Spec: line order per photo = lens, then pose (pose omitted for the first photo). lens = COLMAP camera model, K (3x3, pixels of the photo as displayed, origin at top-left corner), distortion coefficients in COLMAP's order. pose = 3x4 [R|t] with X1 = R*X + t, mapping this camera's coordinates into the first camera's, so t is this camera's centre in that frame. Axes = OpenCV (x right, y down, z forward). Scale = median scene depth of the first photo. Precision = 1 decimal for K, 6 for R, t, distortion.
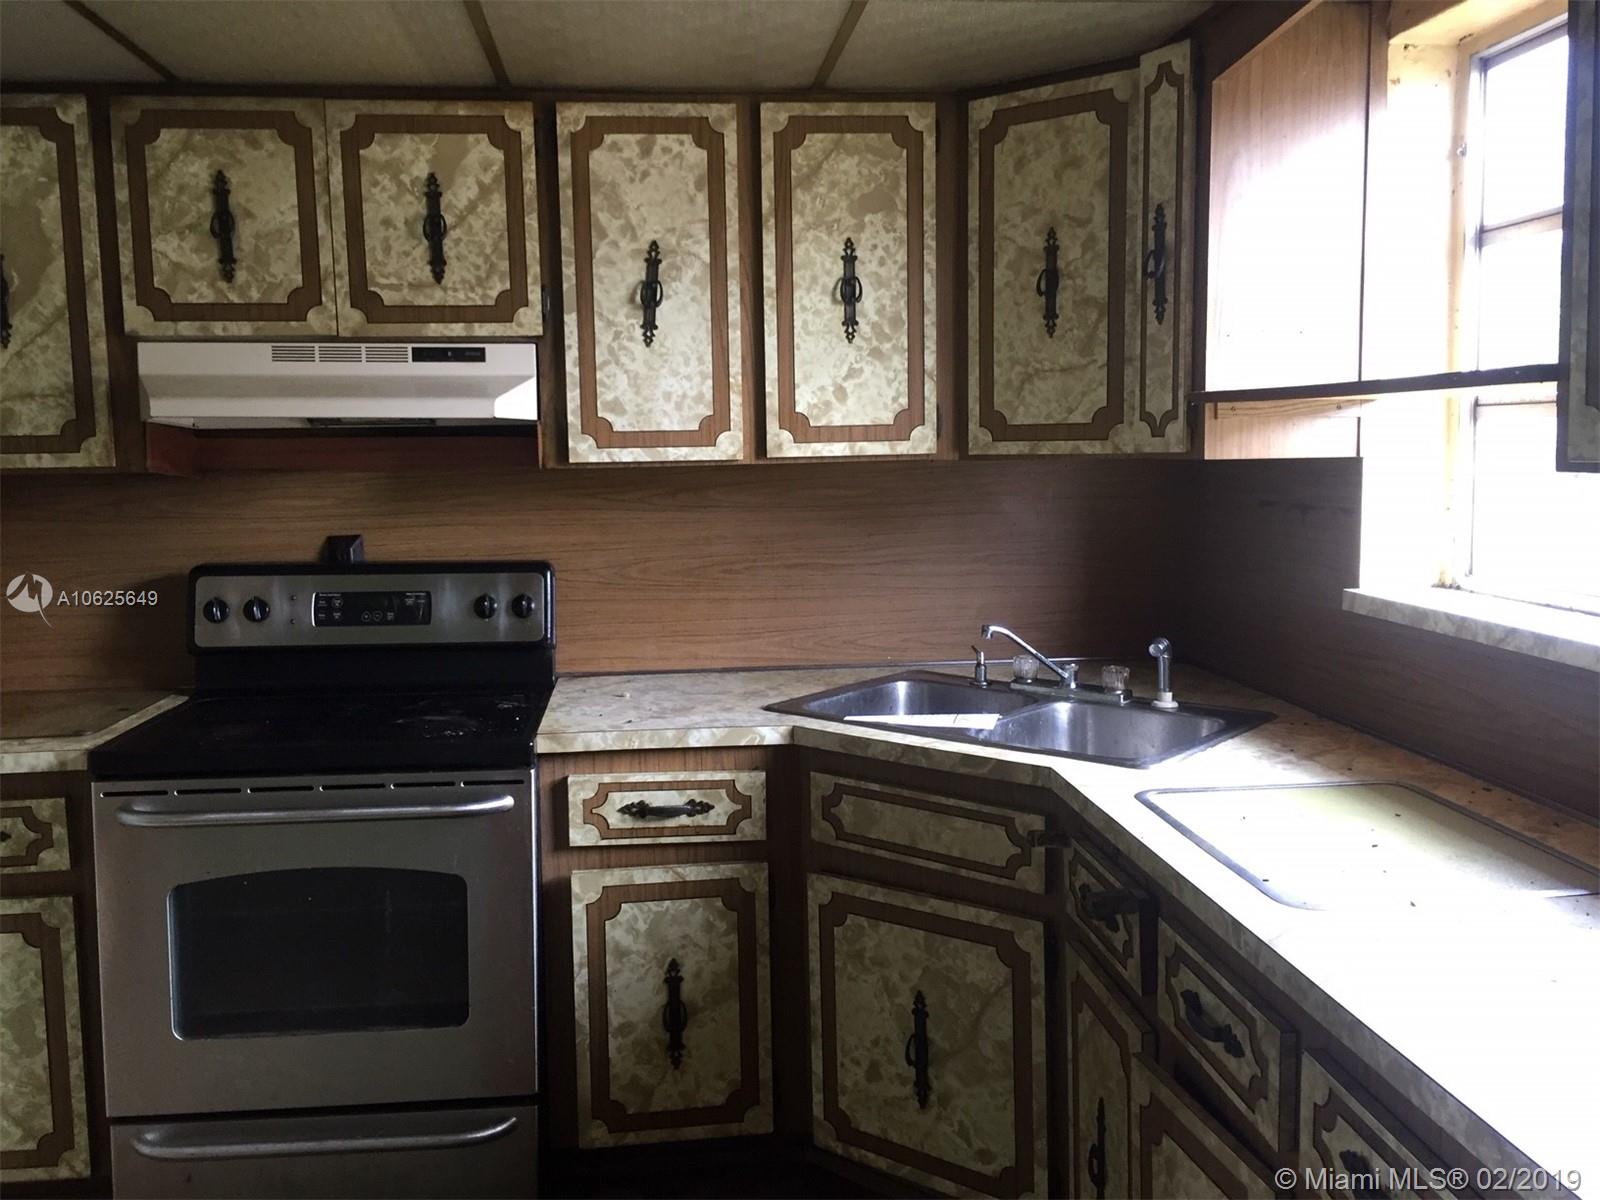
lens RADIAL K [[1381.5, 0, 789.2], [0, 1381.5, 598.6], [0, 0, 1]] dist [0.091768, -0.108193]
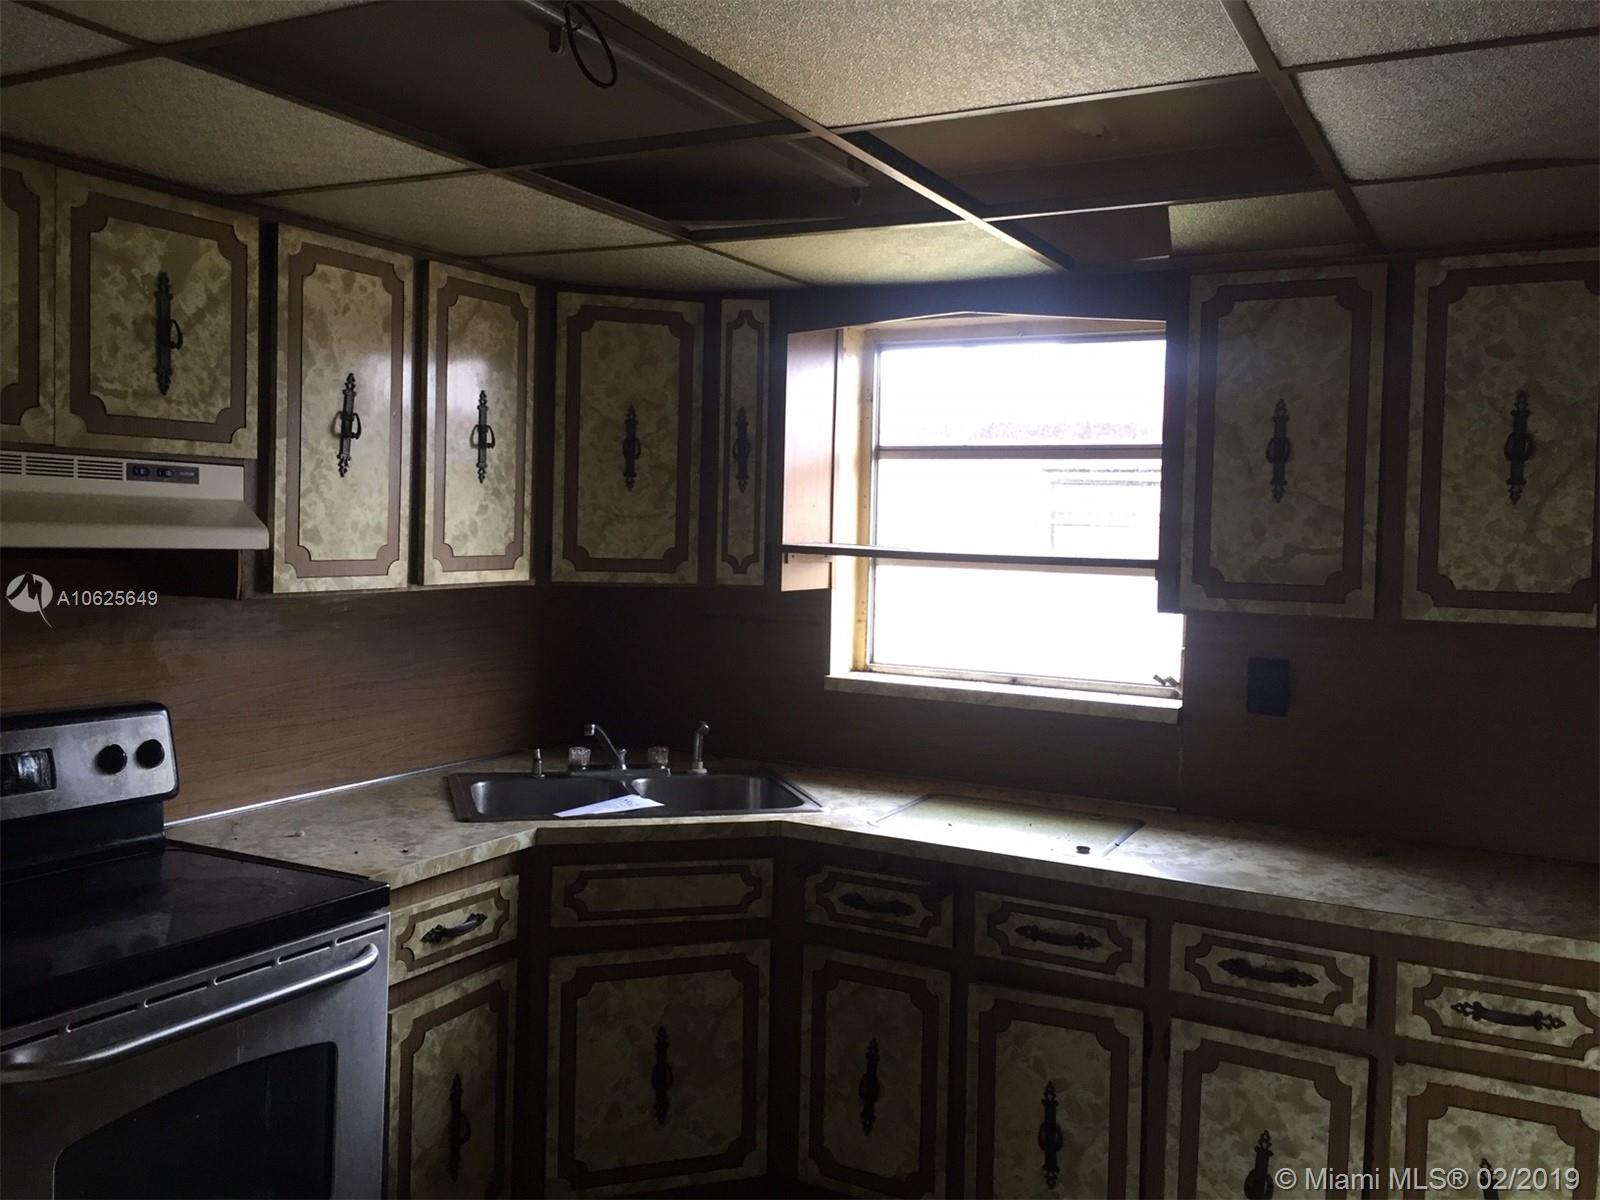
lens RADIAL K [[1381.5, 0, 787.7], [0, 1381.5, 599.2], [0, 0, 1]] dist [0.091768, -0.108193]
pose [[0.555202, -0.016037, 0.831561, -0.781473], [0.059470, 0.998020, -0.020459, -0.055775], [-0.829587, 0.060812, 0.555057, 0.189685]]
